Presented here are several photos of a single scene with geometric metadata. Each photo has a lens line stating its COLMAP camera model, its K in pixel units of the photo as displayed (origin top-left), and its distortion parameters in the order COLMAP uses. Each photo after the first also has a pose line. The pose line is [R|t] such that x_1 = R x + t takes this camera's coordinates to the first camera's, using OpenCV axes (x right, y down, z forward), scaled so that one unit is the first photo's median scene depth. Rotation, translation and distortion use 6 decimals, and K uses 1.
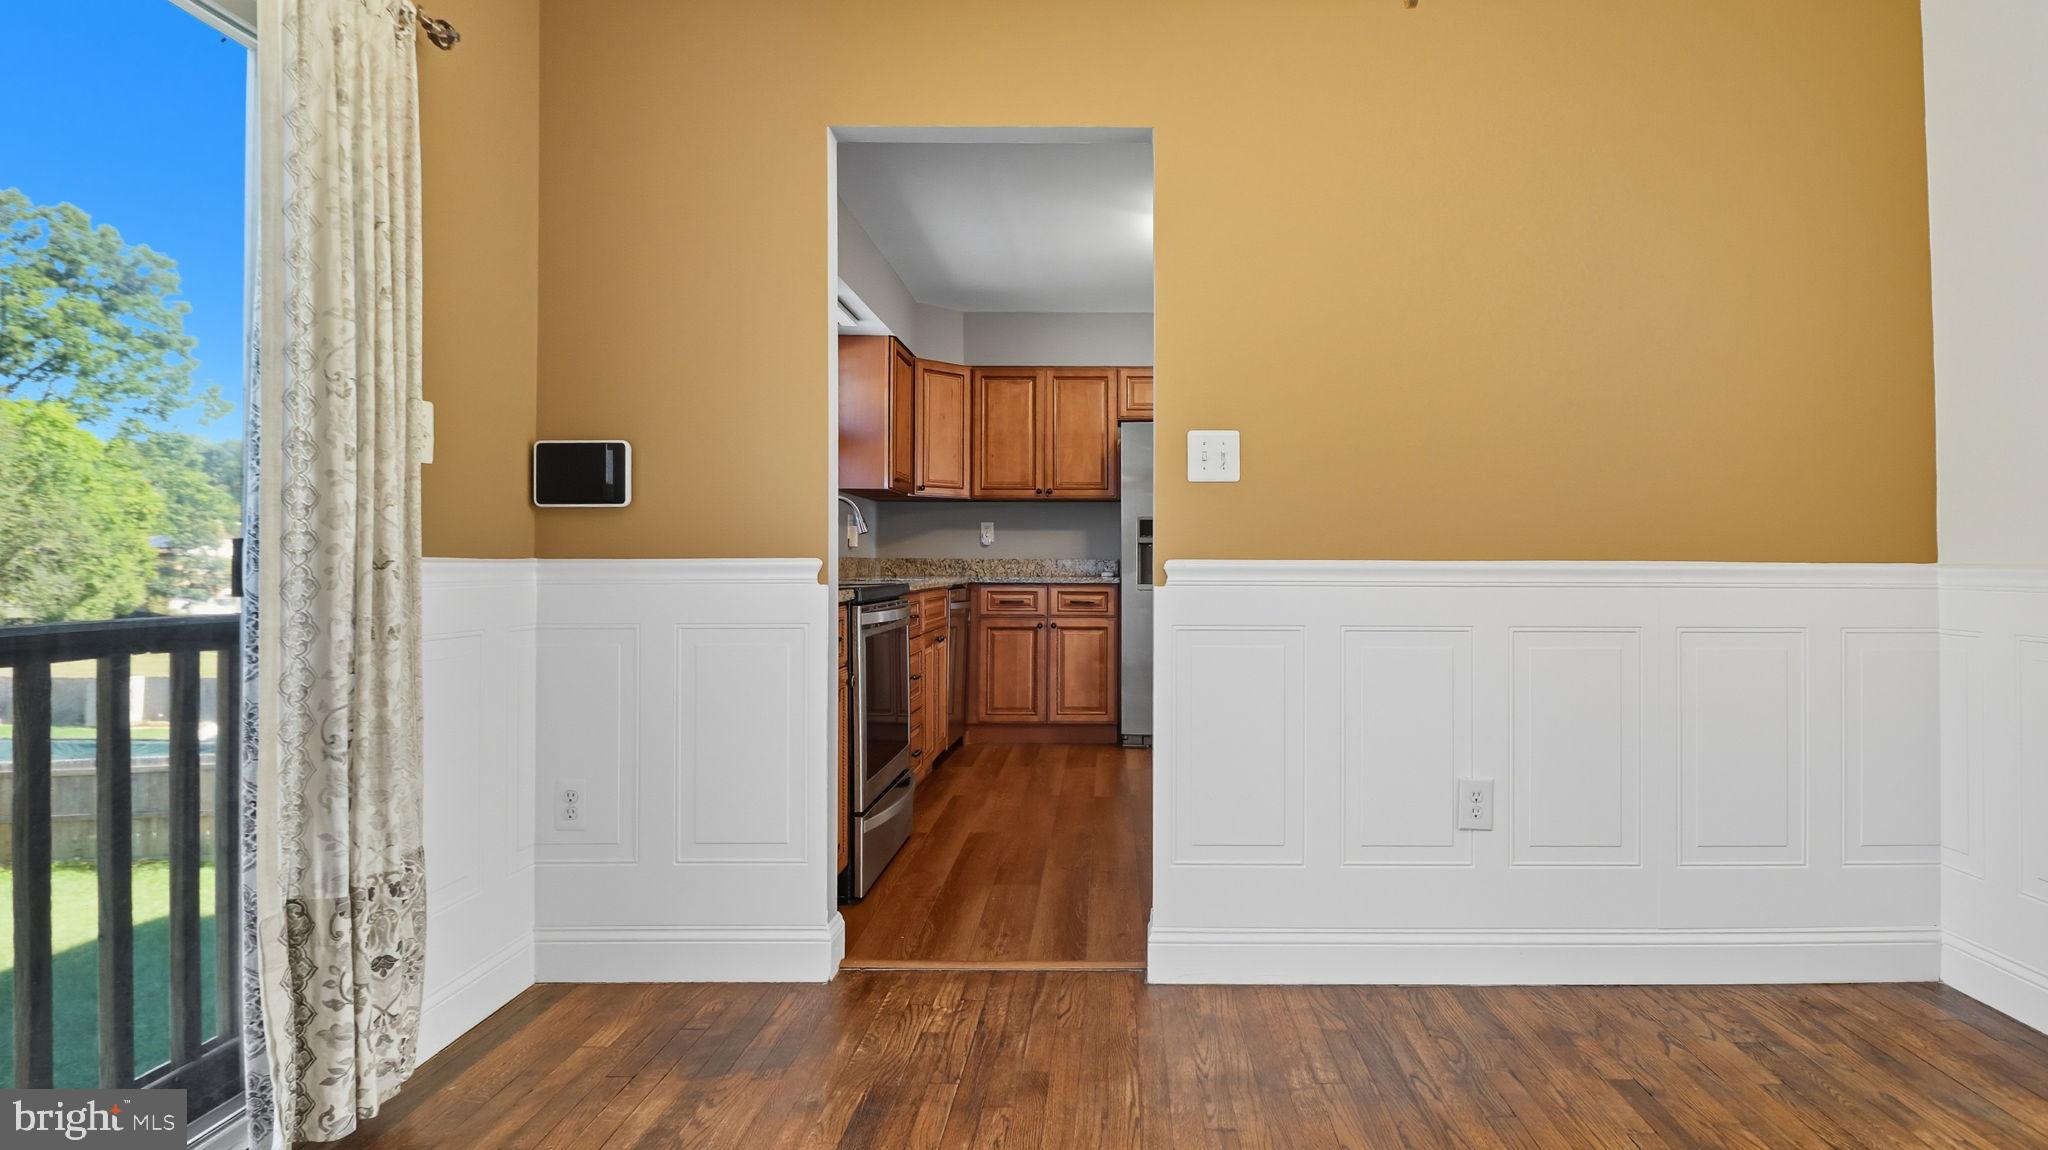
lens RADIAL K [[1032.3, 0, 1113.2], [0, 1032.3, 554.5], [0, 0, 1]] dist [0.000525, -0.017593]
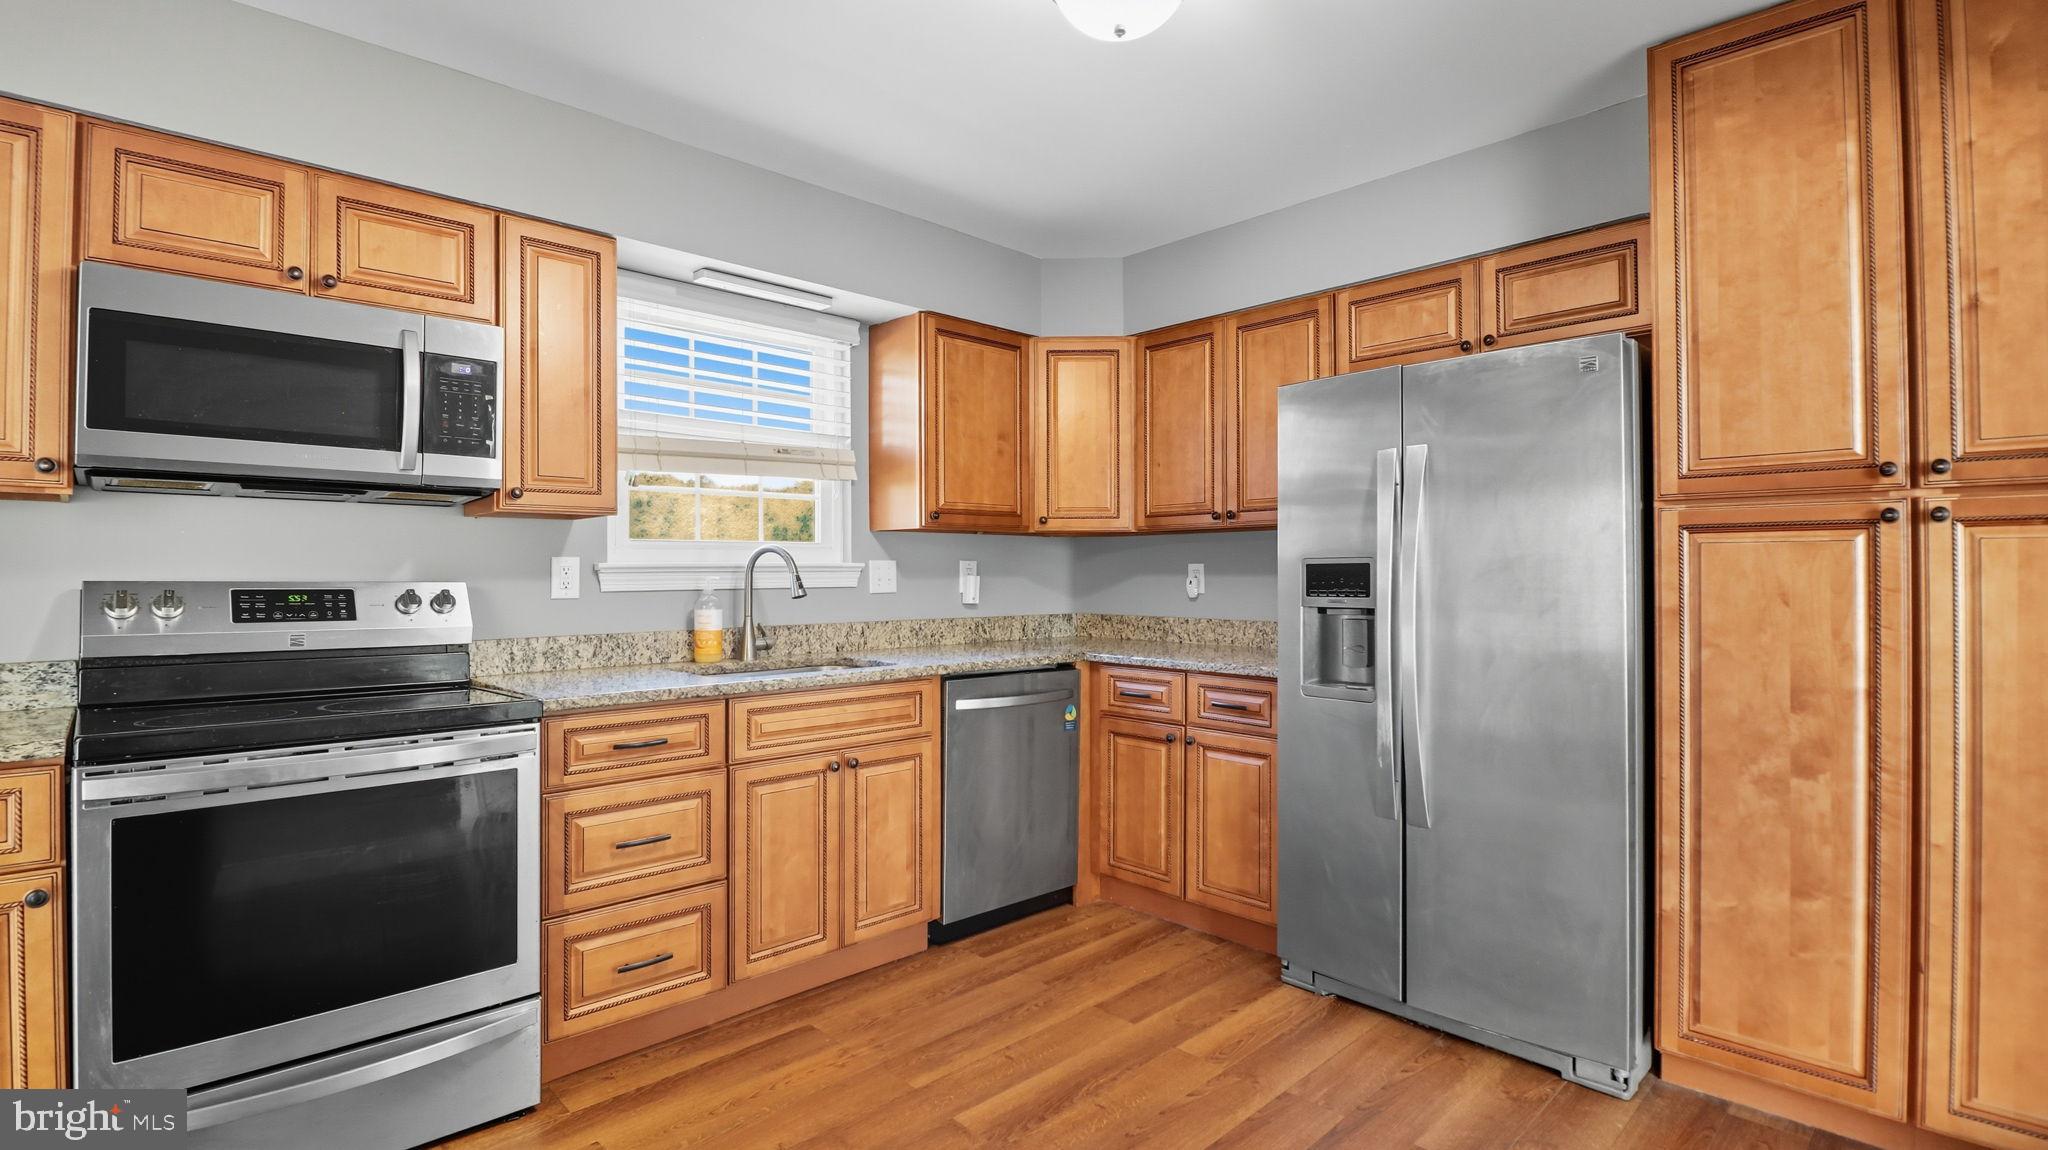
lens RADIAL K [[963.8, 0, 1026.9], [0, 963.8, 563.2], [0, 0, 1]] dist [-0.000978, -0.011181]
pose [[0.696186, -0.011551, -0.717768, 0.279257], [0.009419, 0.999931, -0.006956, -0.031242], [0.717800, -0.001918, 0.696247, 0.541224]]
